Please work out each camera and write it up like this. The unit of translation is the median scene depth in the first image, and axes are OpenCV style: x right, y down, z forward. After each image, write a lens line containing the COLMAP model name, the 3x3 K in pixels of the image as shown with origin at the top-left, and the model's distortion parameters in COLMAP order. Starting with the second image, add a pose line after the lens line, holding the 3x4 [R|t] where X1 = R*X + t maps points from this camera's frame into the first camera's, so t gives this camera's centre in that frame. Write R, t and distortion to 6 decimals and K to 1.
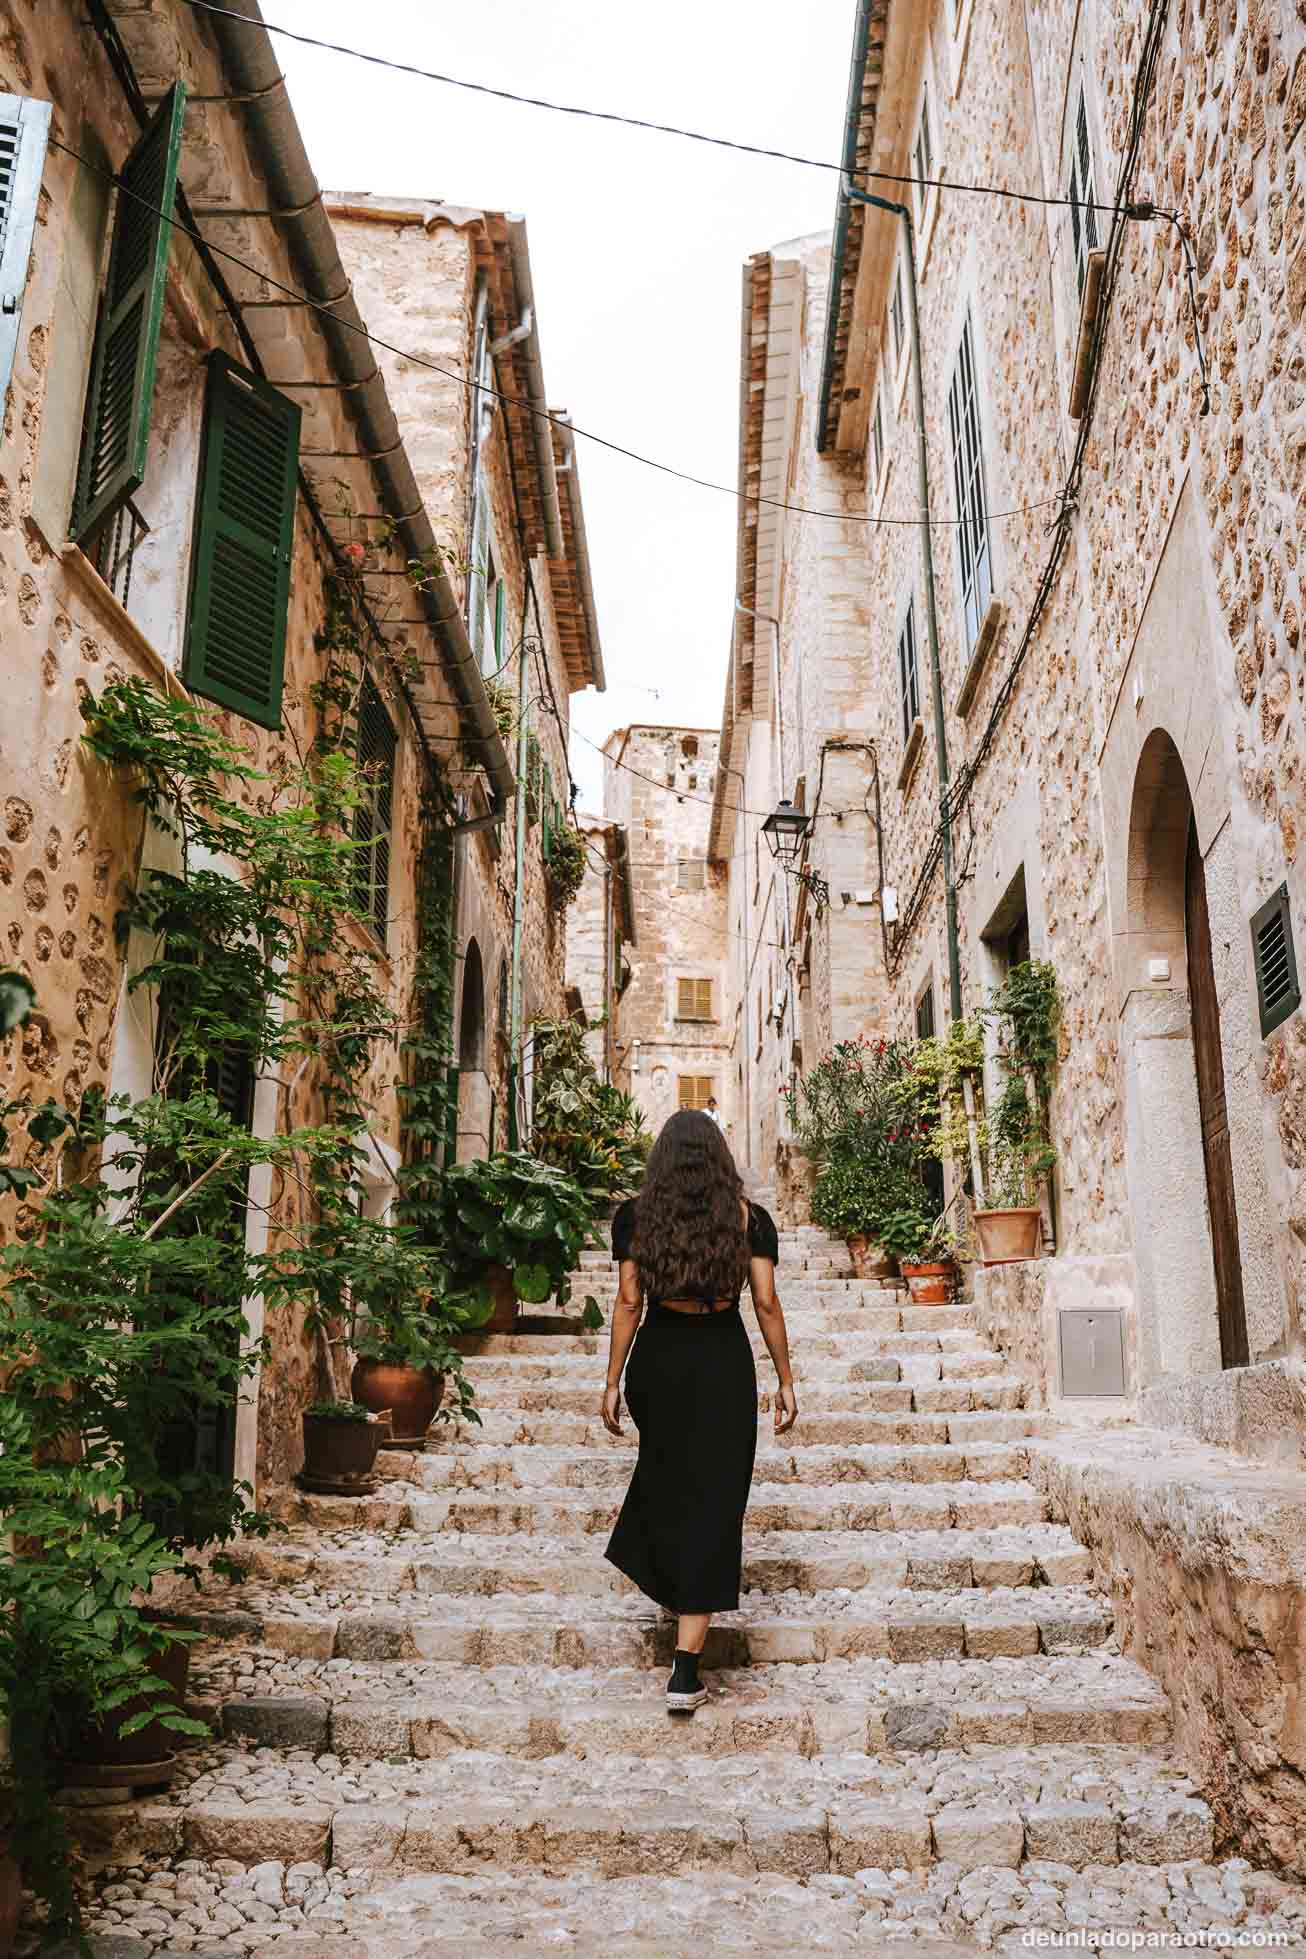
lens RADIAL K [[1555.8, 0, 653.0], [0, 1555.8, 979.5], [0, 0, 1]] dist [-0.005988, -0.003283]
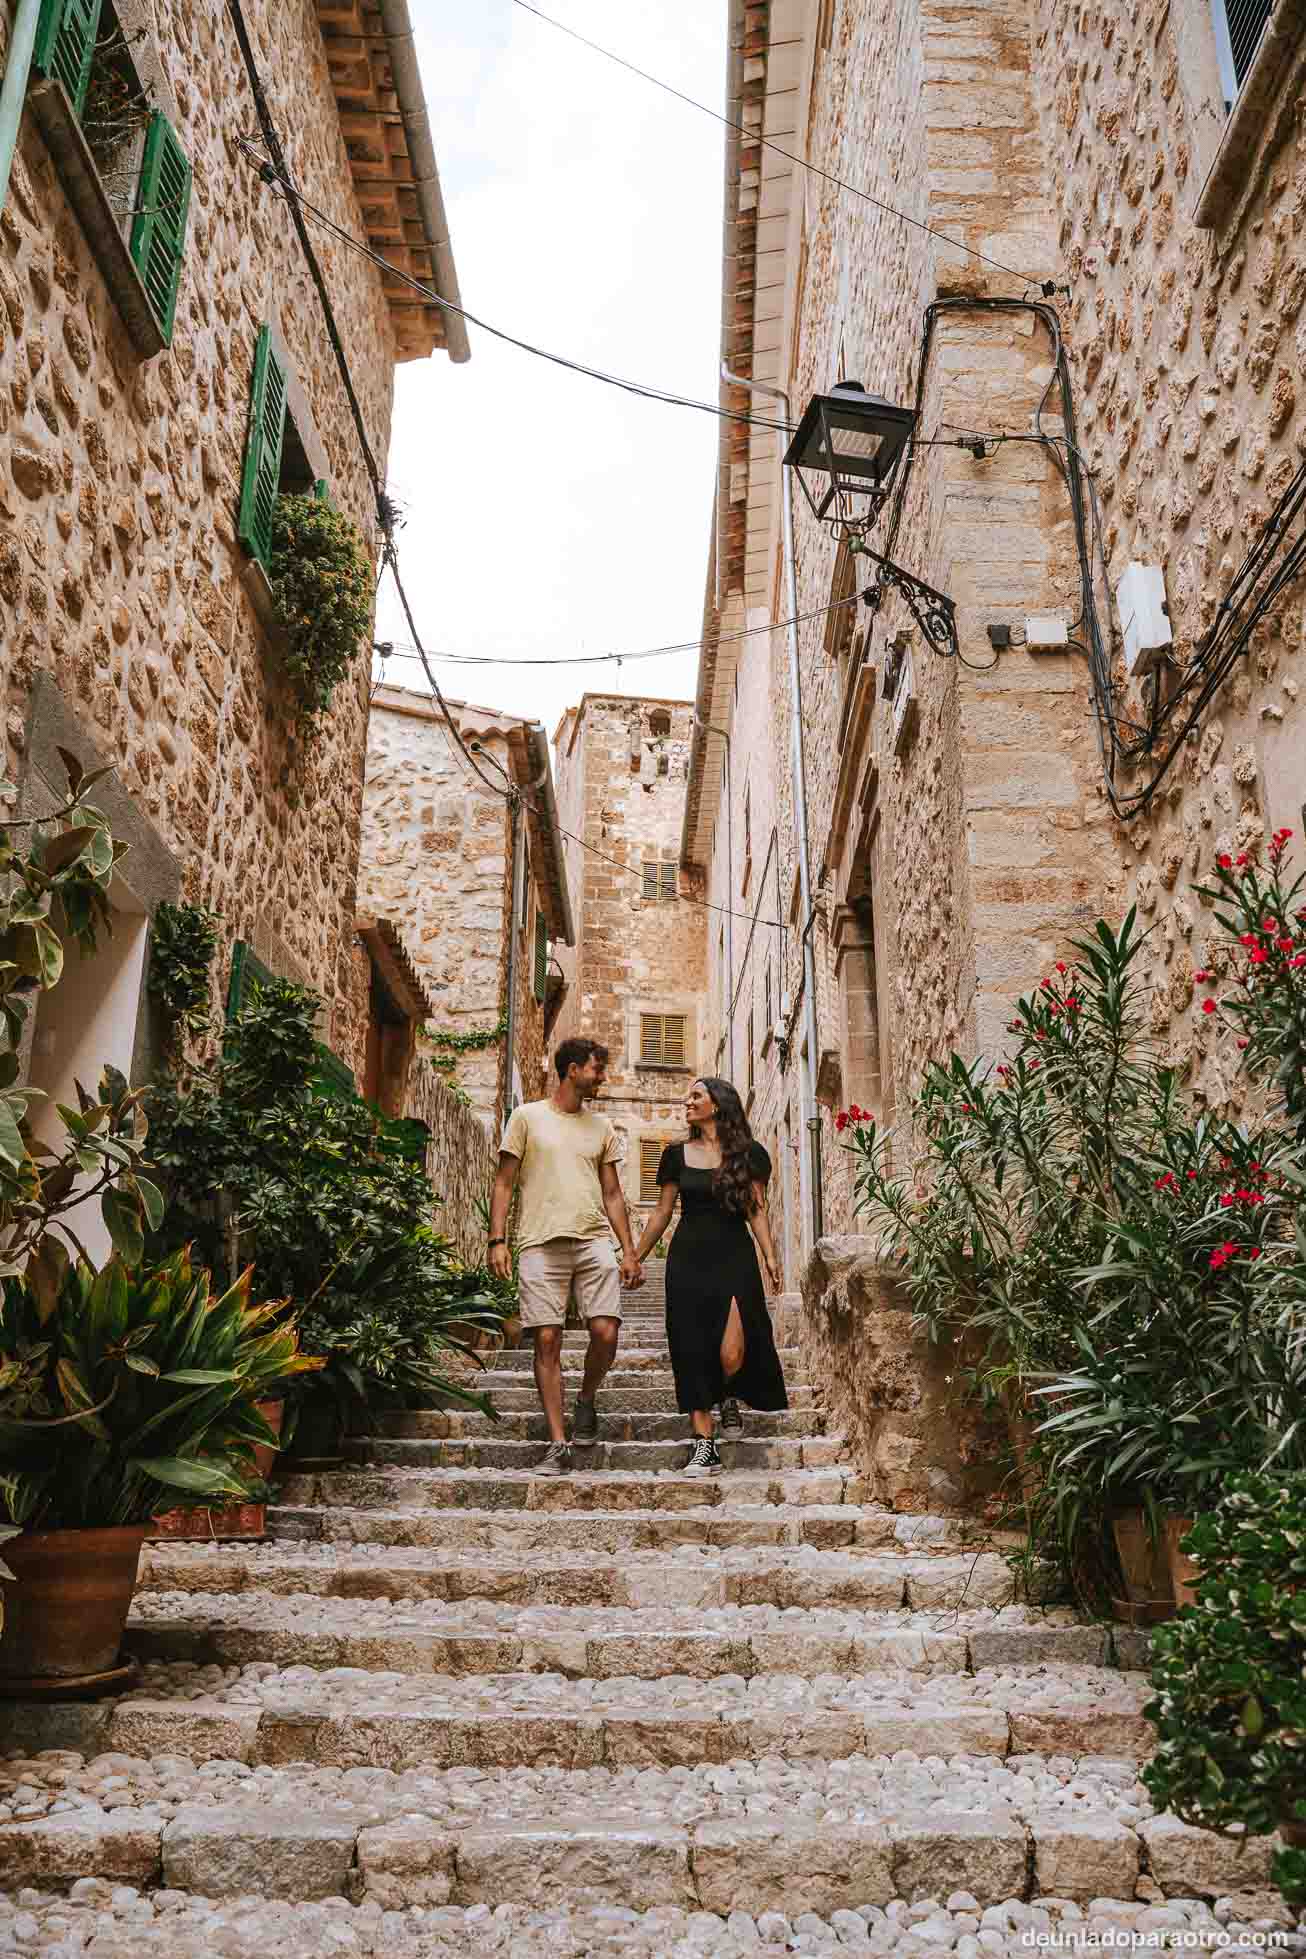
lens RADIAL K [[1555.8, 0, 653.0], [0, 1555.8, 979.5], [0, 0, 1]] dist [-0.005988, -0.003283]
pose [[0.999877, 0.009357, 0.012623, 0.019915], [-0.008727, 0.998758, -0.049048, 0.033554], [-0.013067, 0.048932, 0.998717, 0.379979]]
